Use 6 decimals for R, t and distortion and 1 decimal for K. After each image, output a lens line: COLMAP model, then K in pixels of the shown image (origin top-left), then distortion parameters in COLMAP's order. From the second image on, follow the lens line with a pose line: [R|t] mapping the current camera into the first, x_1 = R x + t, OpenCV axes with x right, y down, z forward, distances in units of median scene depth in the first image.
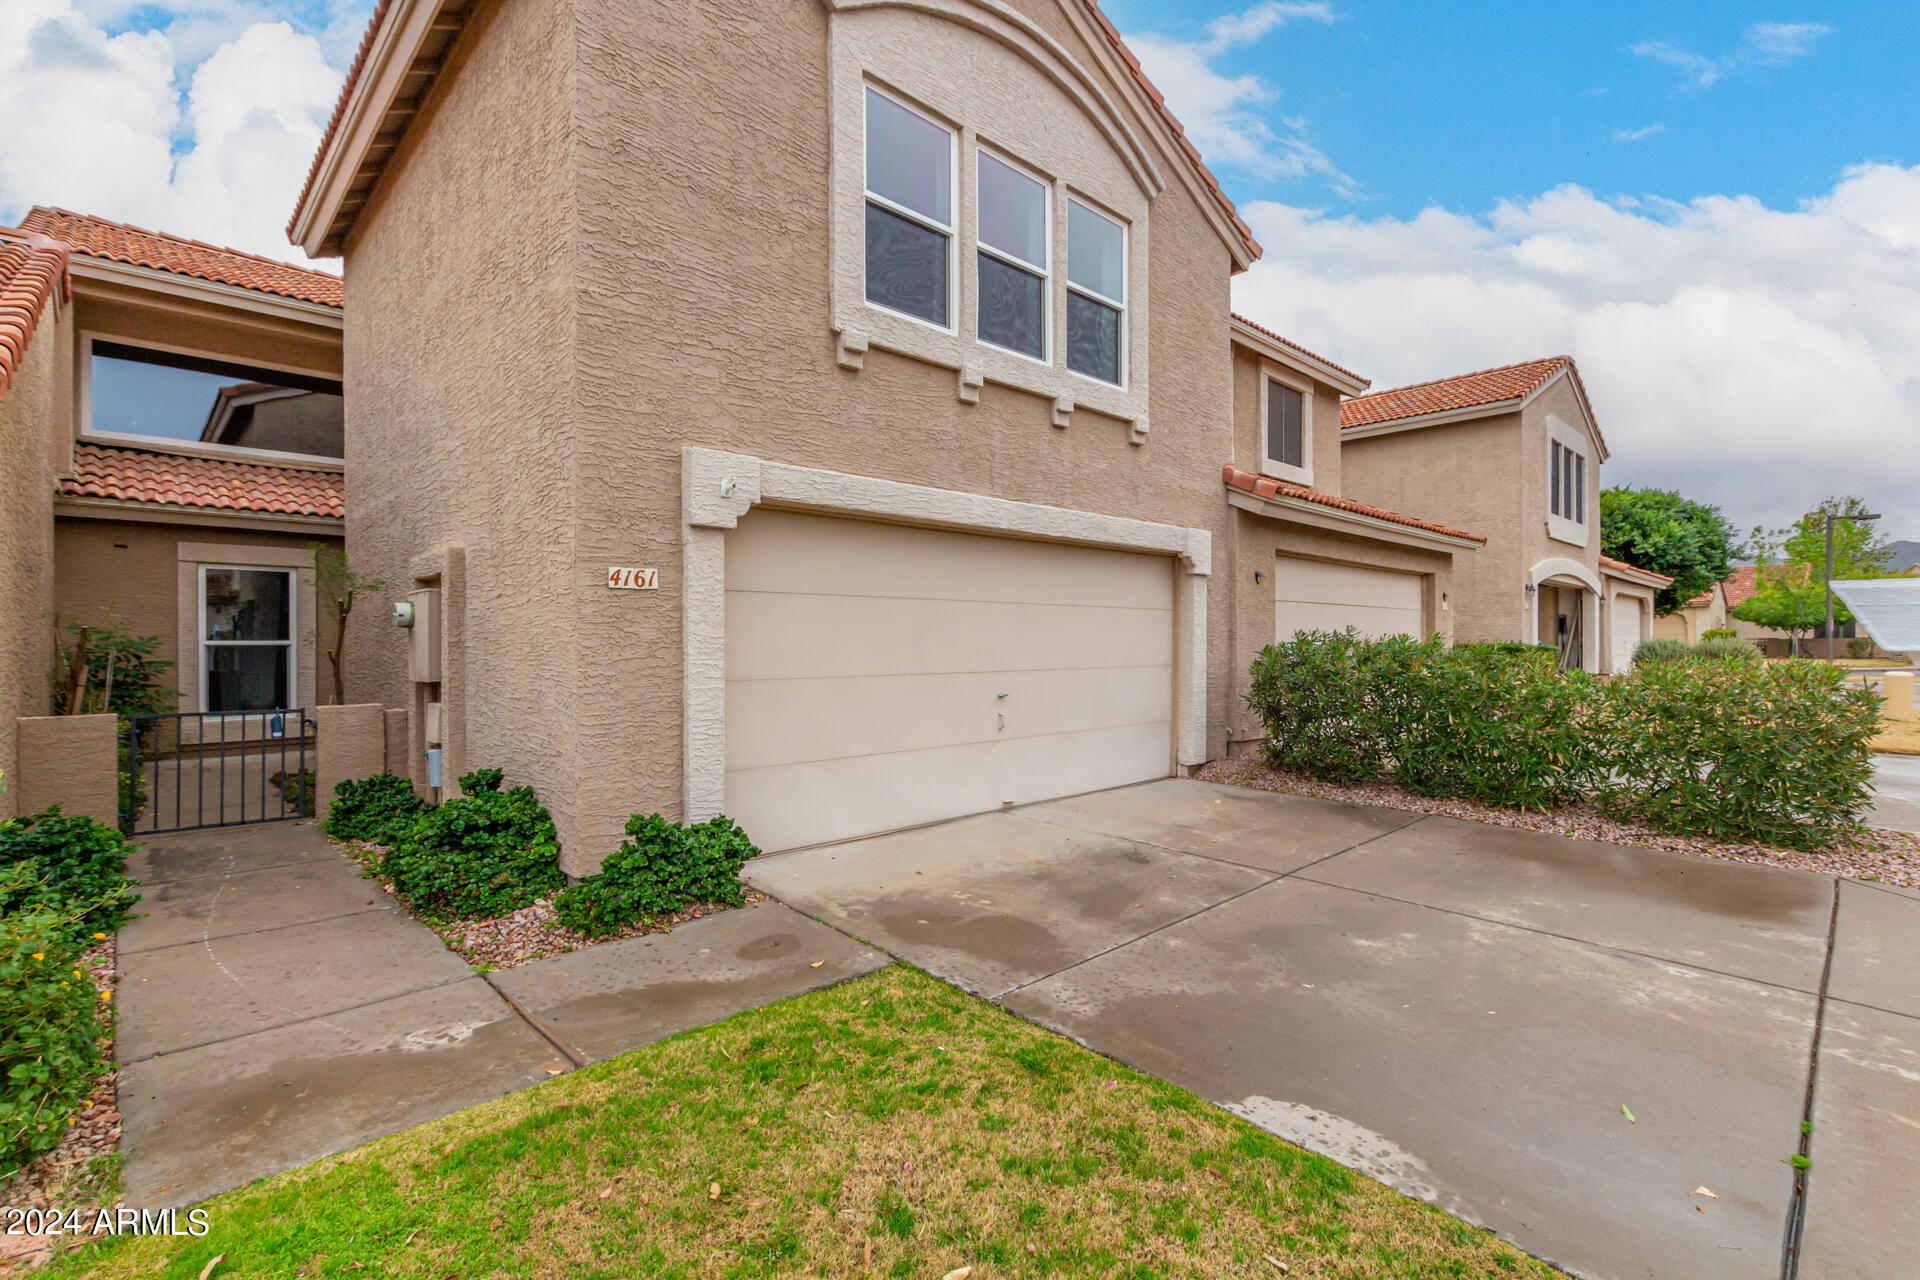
lens RADIAL K [[873.8, 0, 960.0], [0, 873.8, 640.0], [0, 0, 1]] dist [0.016081, -0.008554]
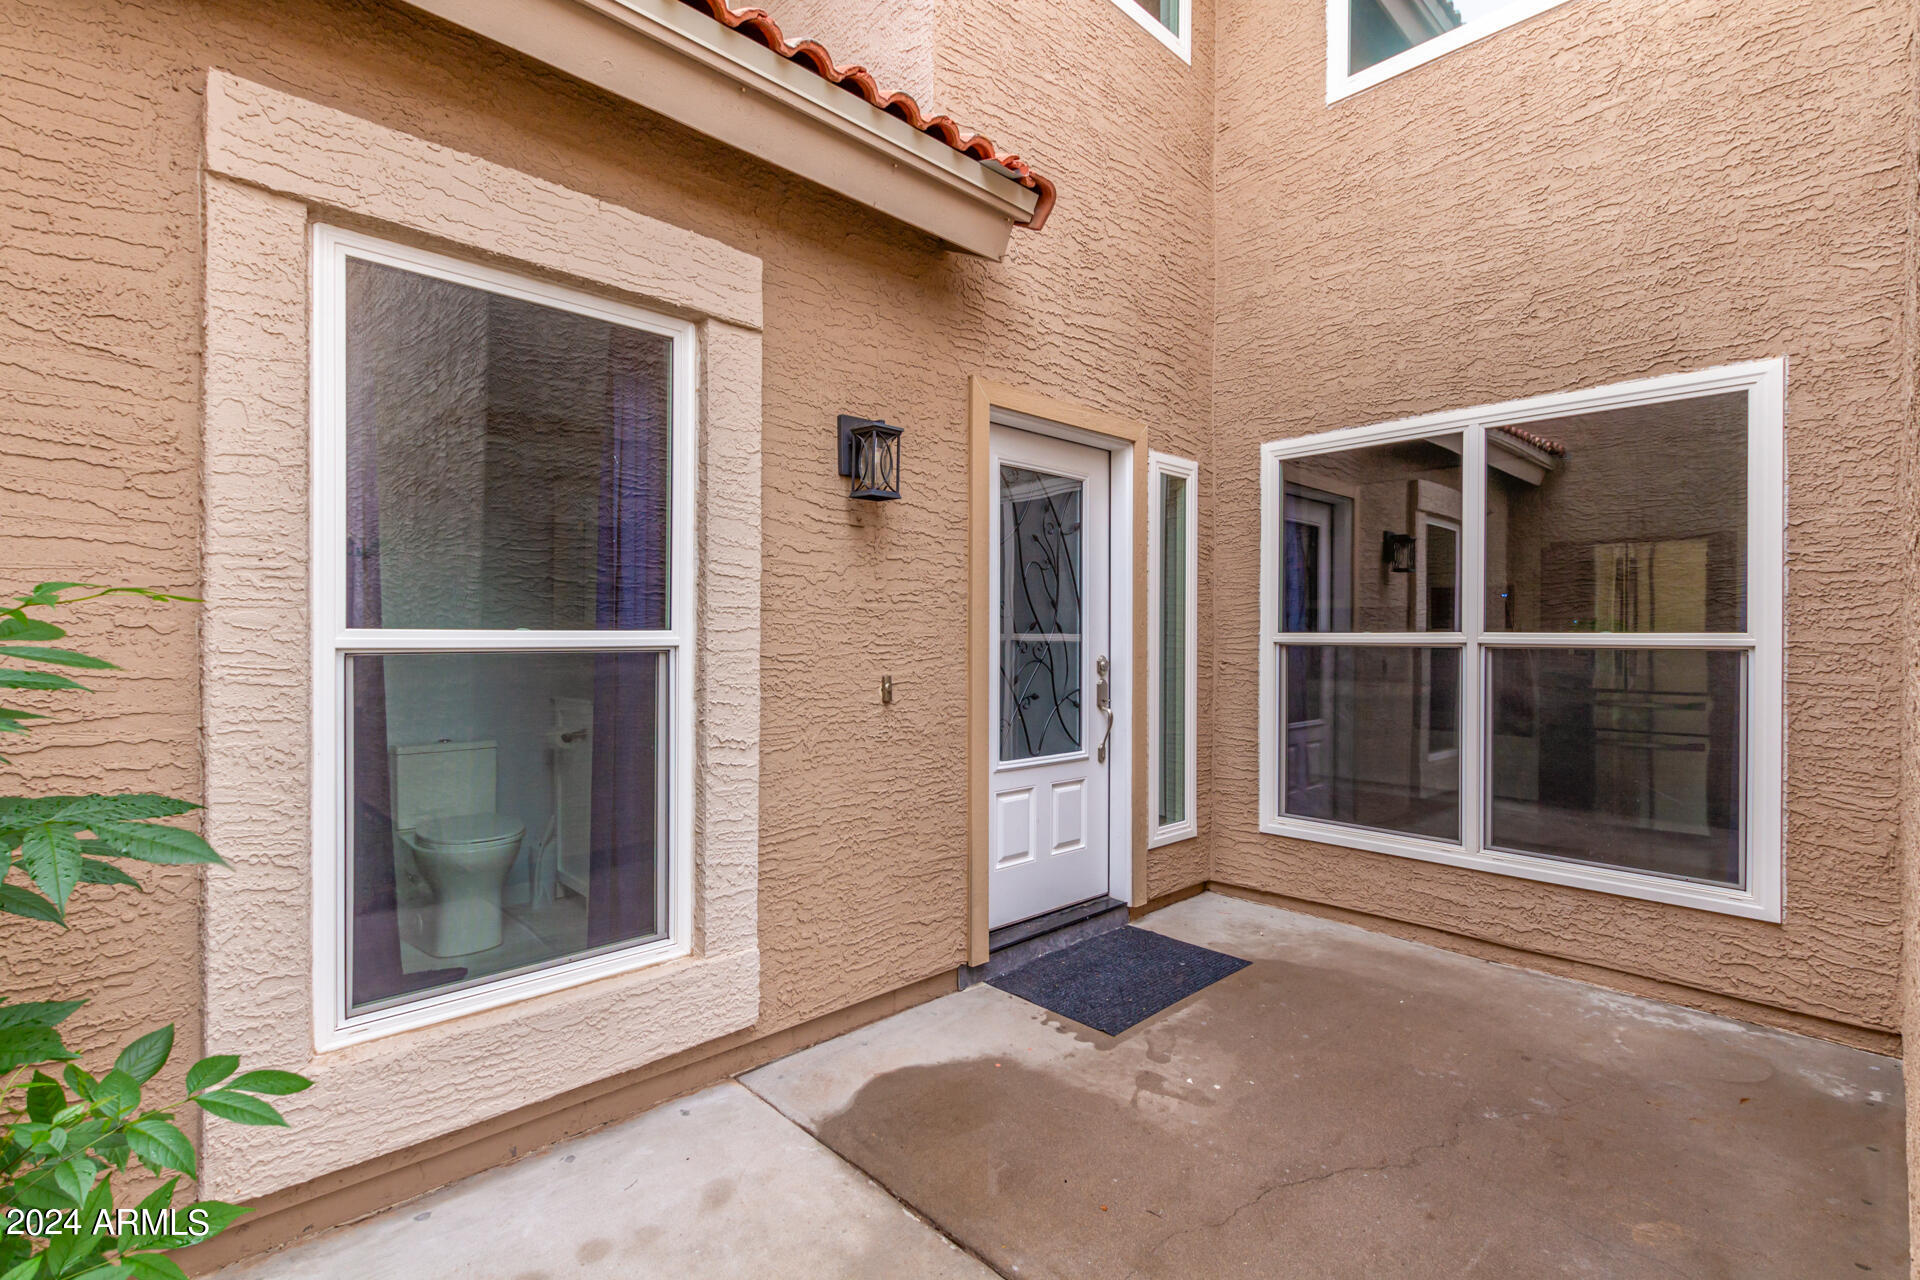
lens RADIAL K [[873.8, 0, 960.0], [0, 873.8, 640.0], [0, 0, 1]] dist [0.016081, -0.008554]
pose [[0.999993, 0.003386, 0.001587, -0.683781], [-0.003397, 0.999970, 0.006979, 0.001330], [-0.001563, -0.006984, 0.999974, 0.763991]]
